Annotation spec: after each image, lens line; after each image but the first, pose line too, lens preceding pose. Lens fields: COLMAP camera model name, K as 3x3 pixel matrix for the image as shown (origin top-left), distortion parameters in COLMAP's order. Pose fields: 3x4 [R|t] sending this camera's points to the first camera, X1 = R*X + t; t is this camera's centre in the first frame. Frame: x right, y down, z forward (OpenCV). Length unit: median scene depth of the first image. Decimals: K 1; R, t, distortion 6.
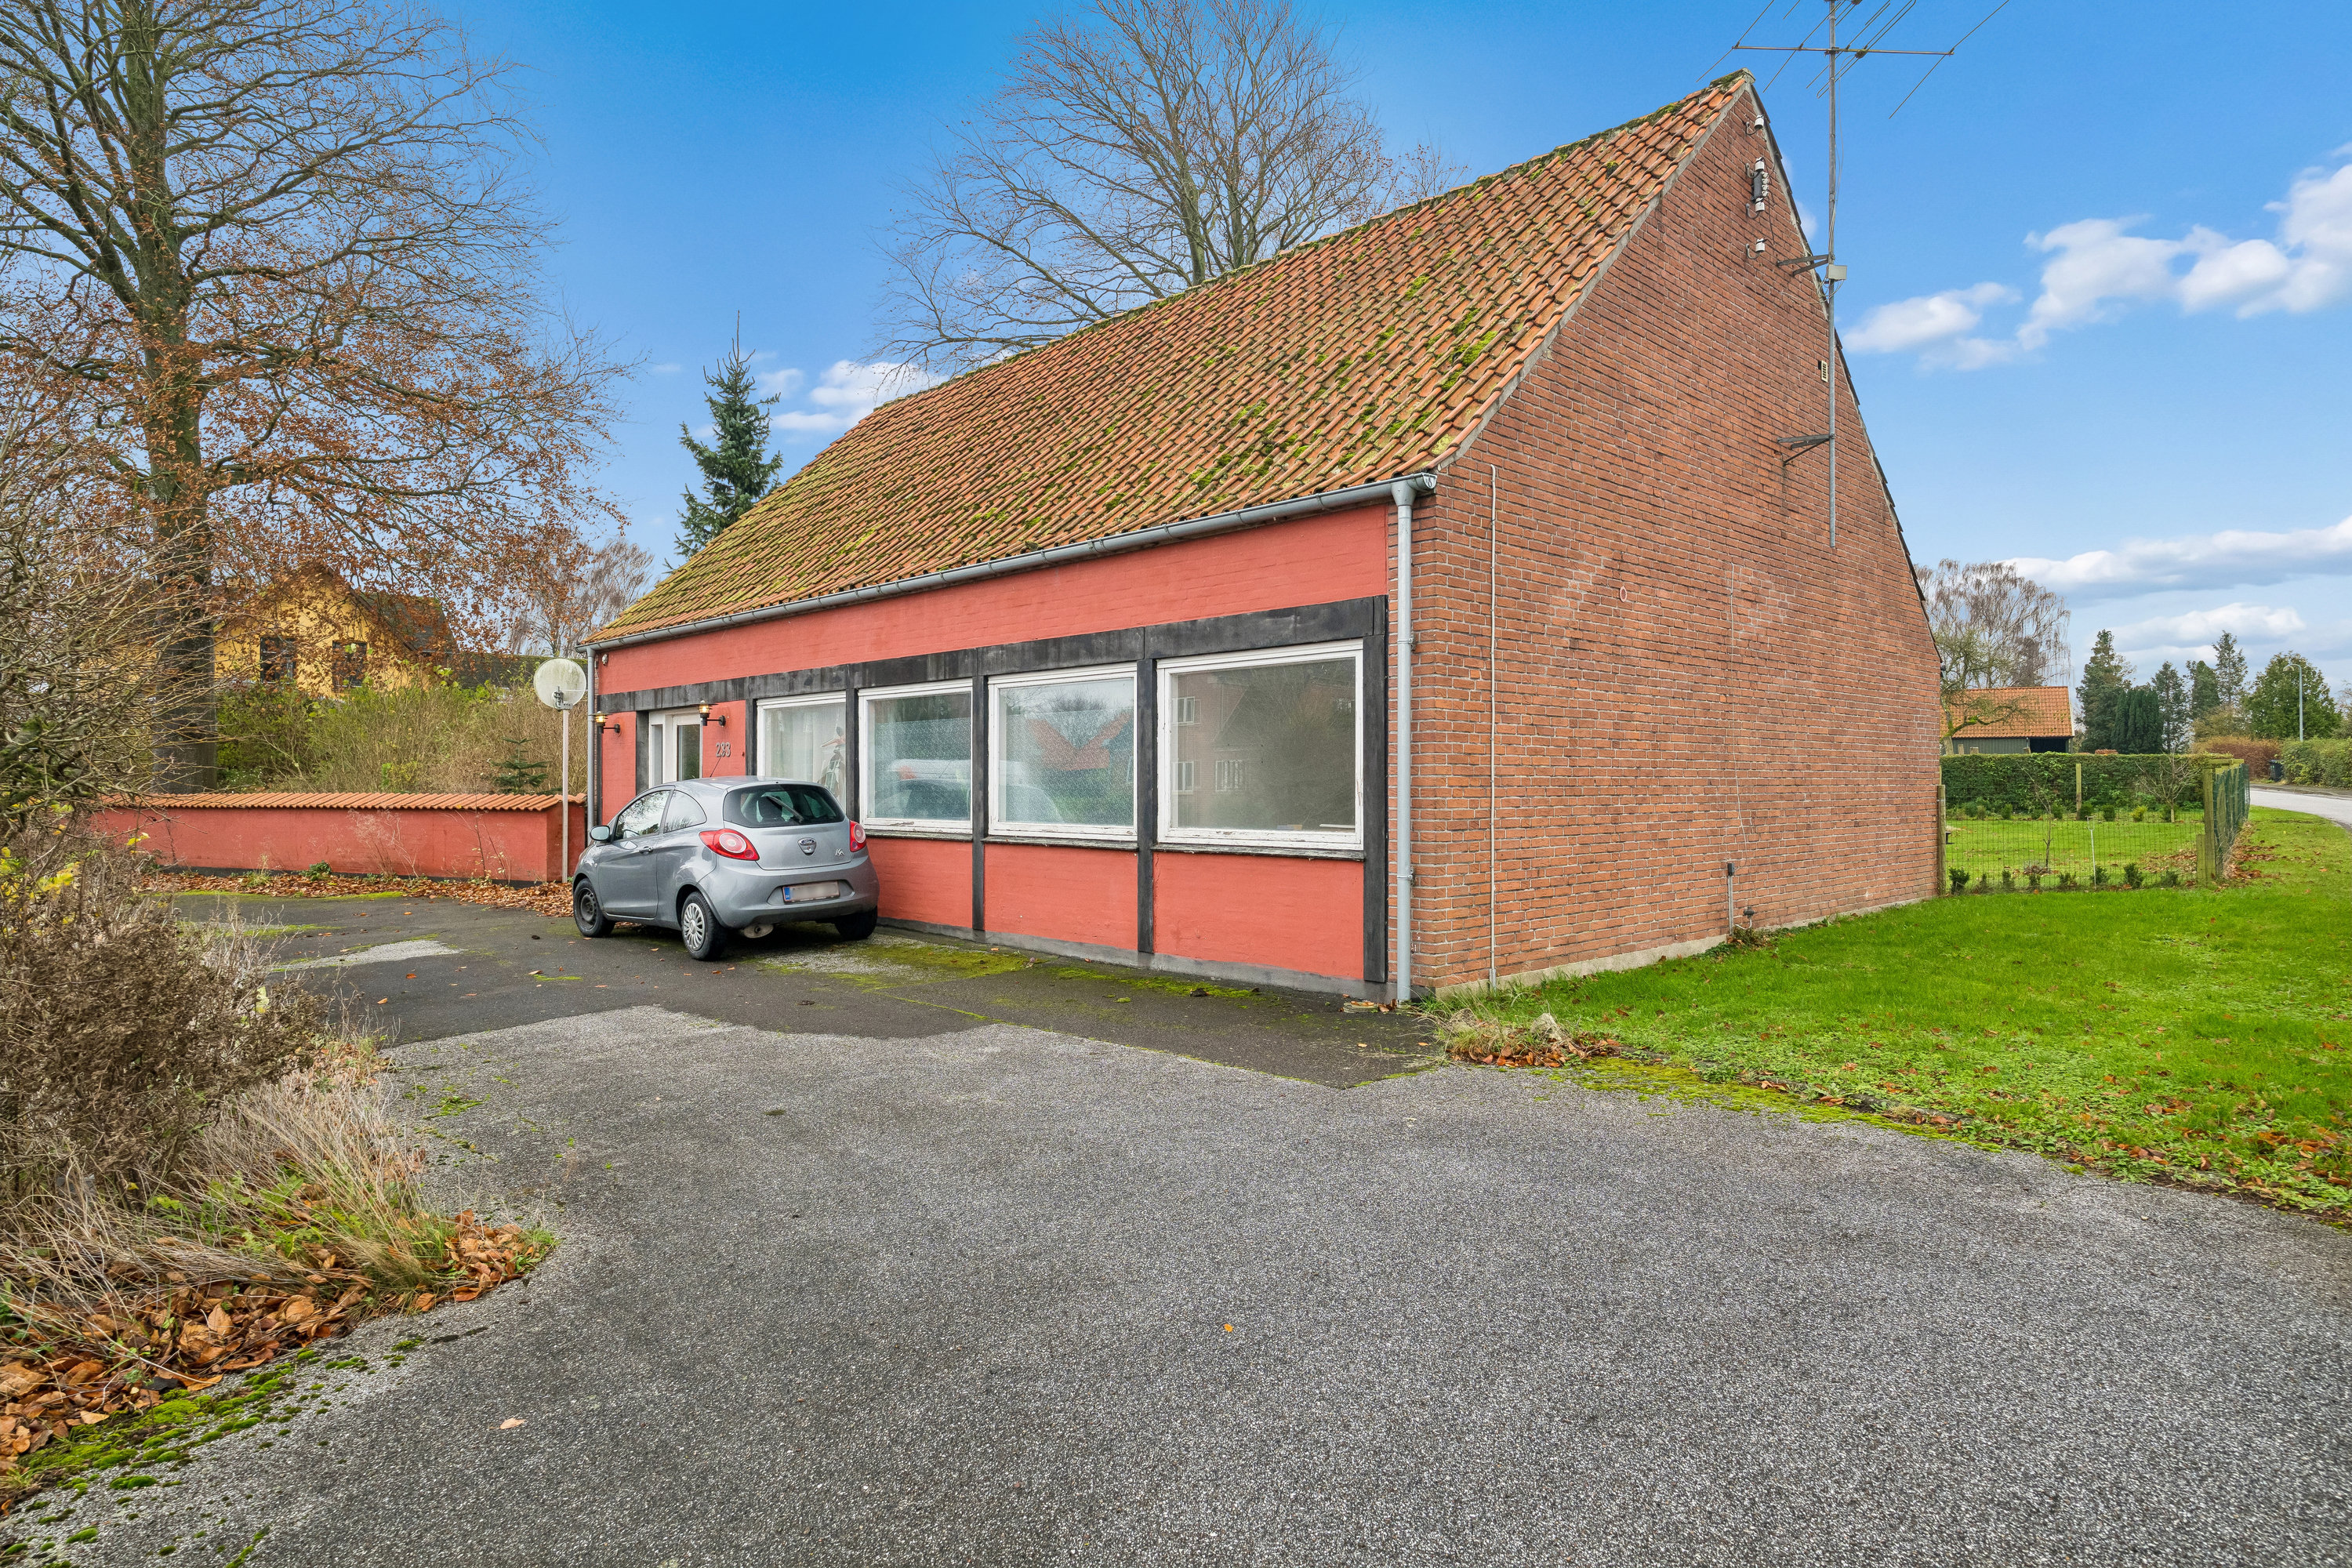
lens RADIAL K [[1343.7, 0, 1176.0], [0, 1343.7, 784.0], [0, 0, 1]] dist [0.000364, -0.000207]
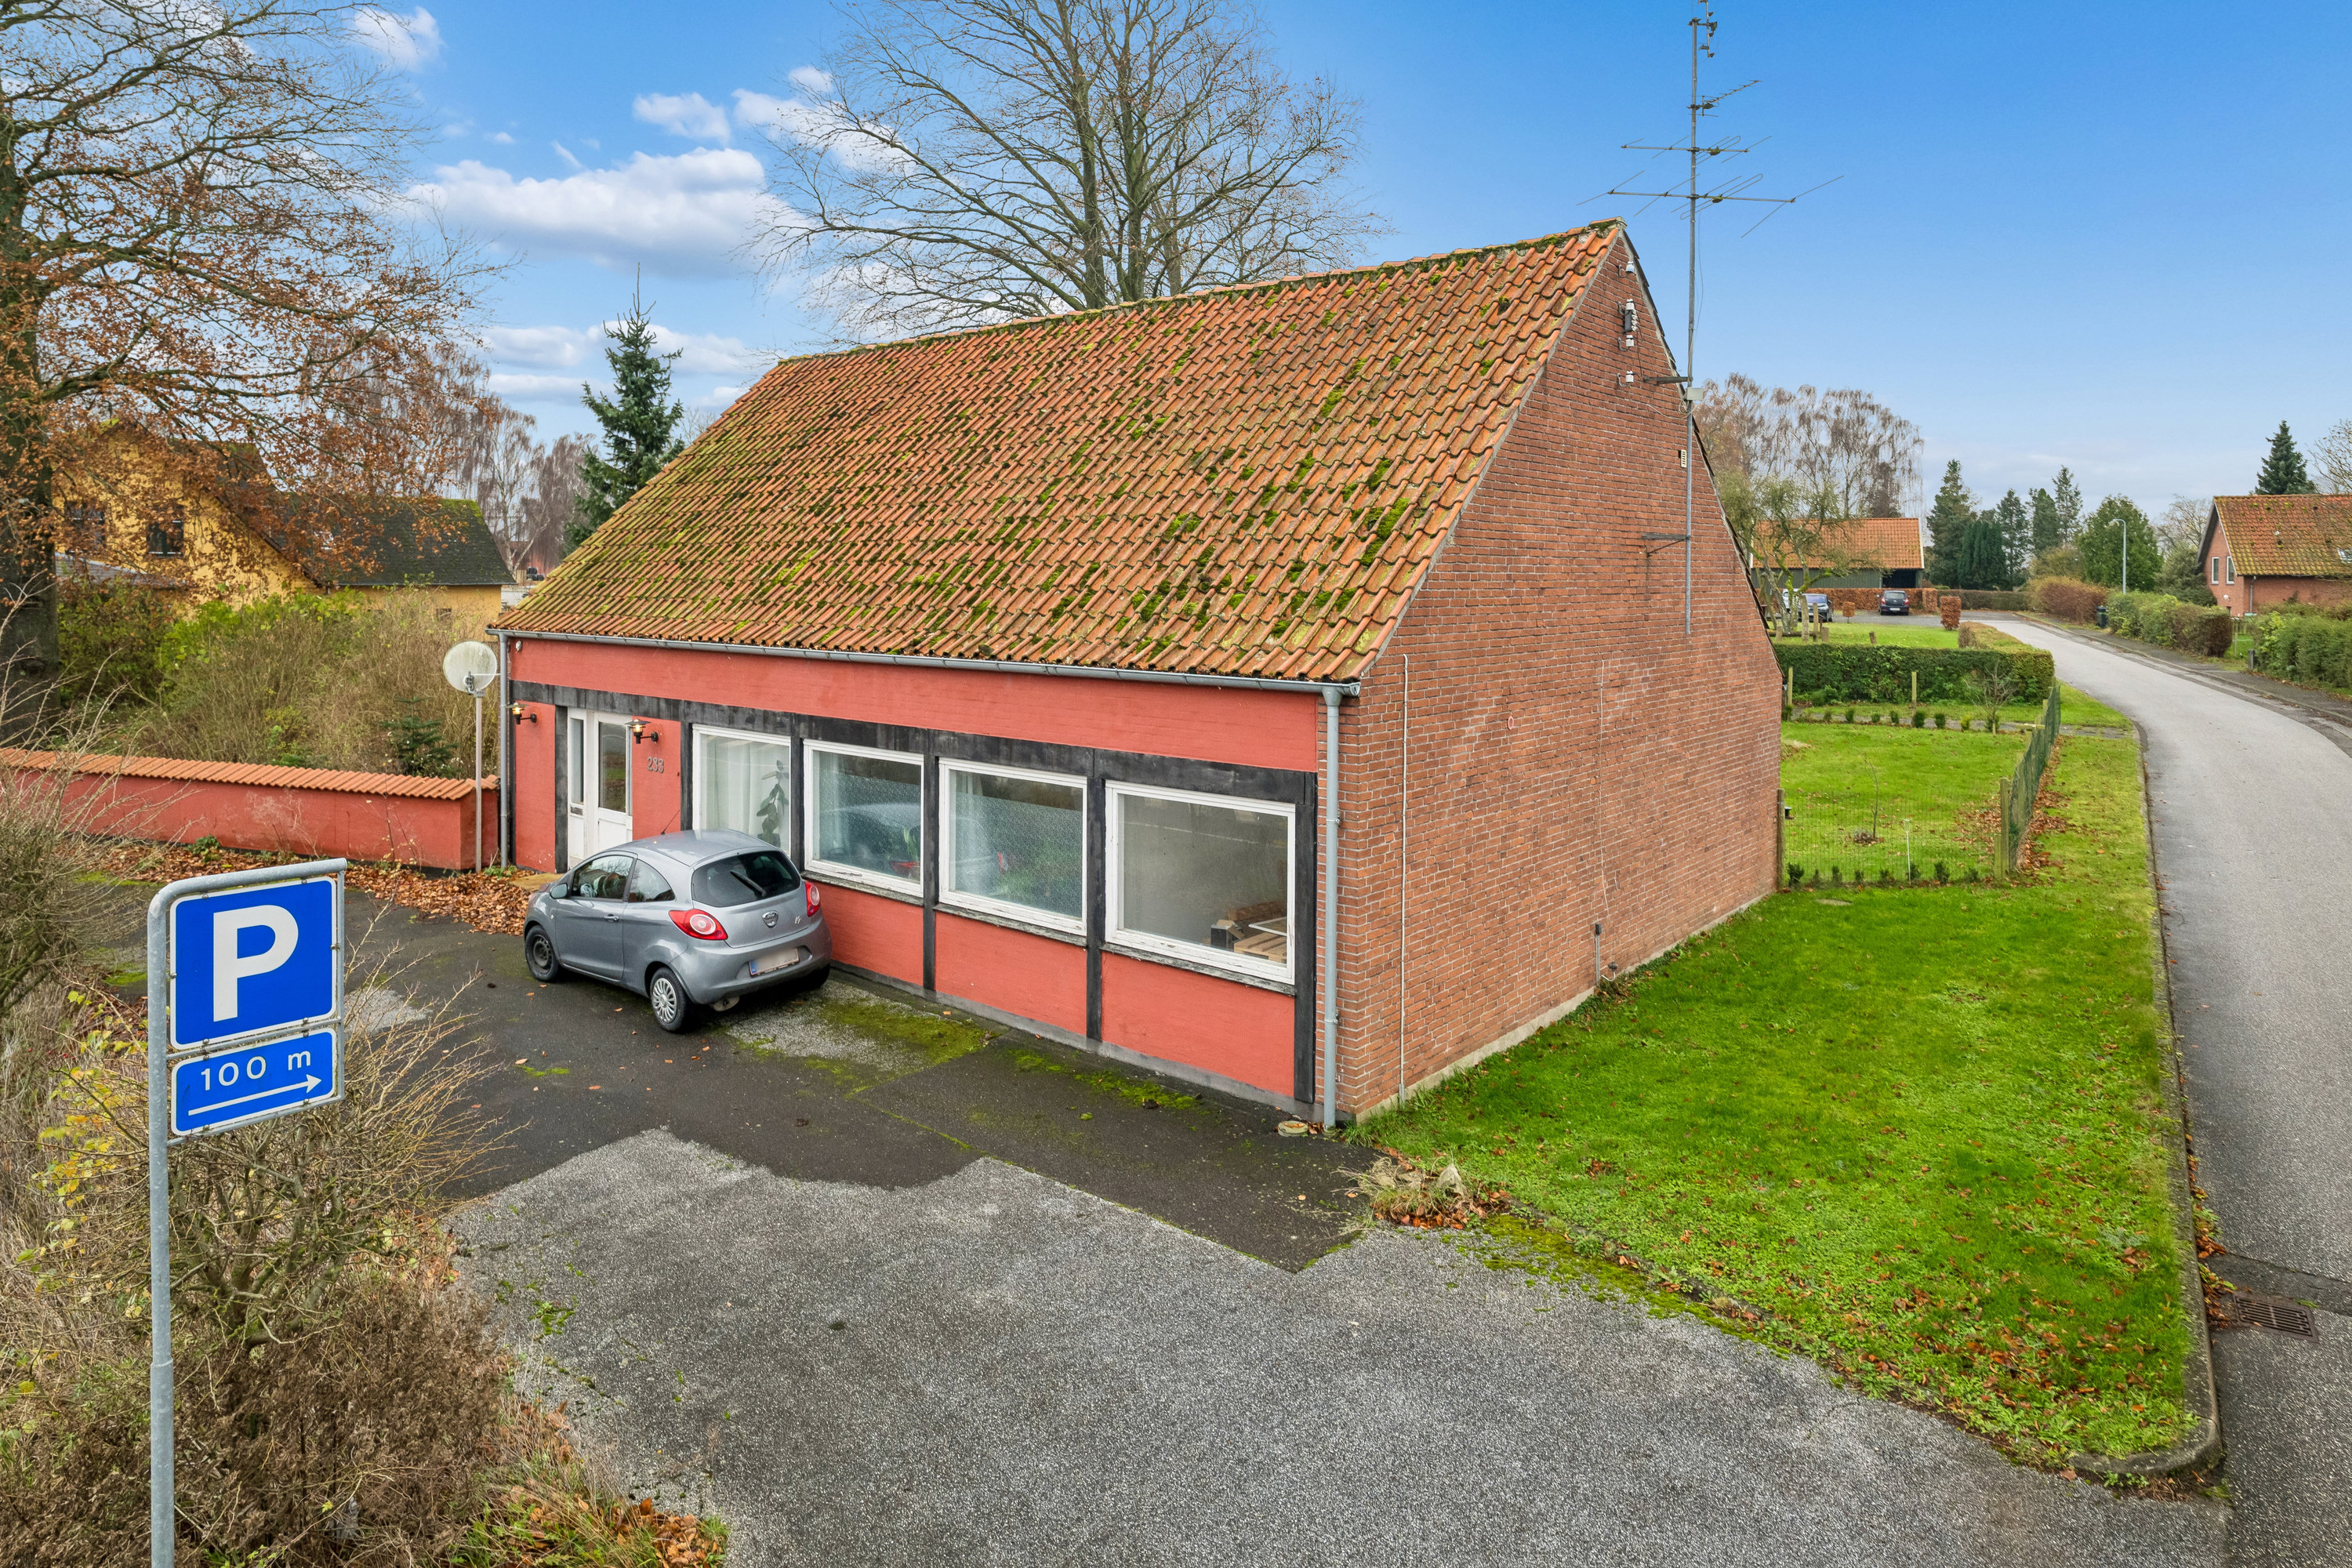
lens RADIAL K [[1284.2, 0, 1209.5], [0, 1284.2, 781.4], [0, 0, 1]] dist [0.001196, -0.001811]
pose [[0.995281, 0.004280, 0.096941, -0.030937], [-0.006038, 0.999822, 0.017847, -0.107508], [-0.096848, -0.018349, 0.995130, -0.072125]]
